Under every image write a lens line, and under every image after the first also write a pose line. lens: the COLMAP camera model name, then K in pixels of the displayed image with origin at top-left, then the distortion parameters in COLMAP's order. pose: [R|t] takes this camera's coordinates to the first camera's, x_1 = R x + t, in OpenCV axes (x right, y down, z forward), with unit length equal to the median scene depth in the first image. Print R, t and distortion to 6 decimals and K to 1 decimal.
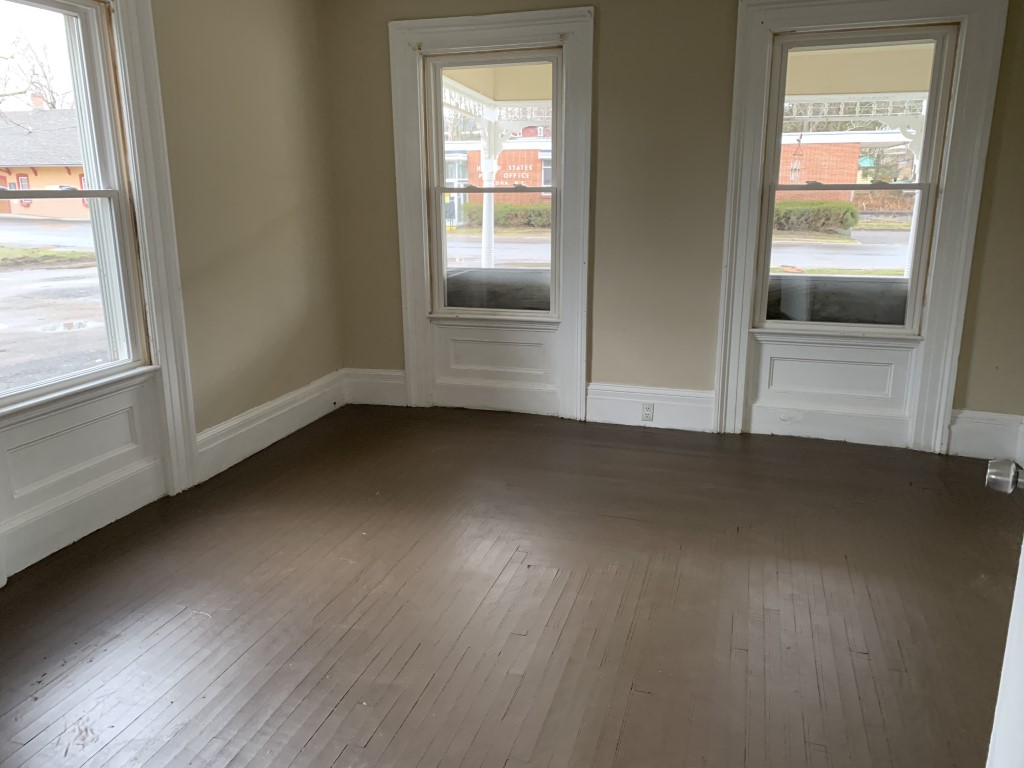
lens RADIAL K [[781.3, 0, 511.0], [0, 781.3, 373.9], [0, 0, 1]] dist [0.027563, -0.004078]
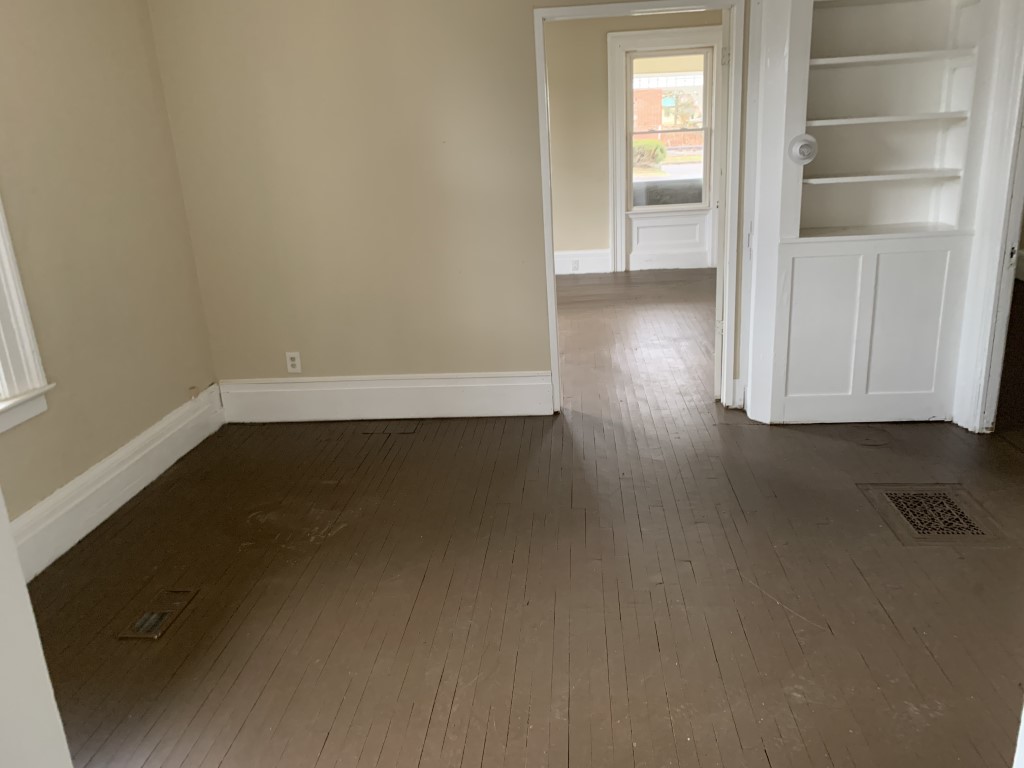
lens RADIAL K [[781.3, 0, 509.9], [0, 781.3, 389.6], [0, 0, 1]] dist [0.027563, -0.004078]
pose [[0.973374, -0.118907, 0.195971, -0.399123], [0.103551, 0.990824, 0.086863, 0.180479], [-0.204501, -0.064258, 0.976755, -0.831851]]
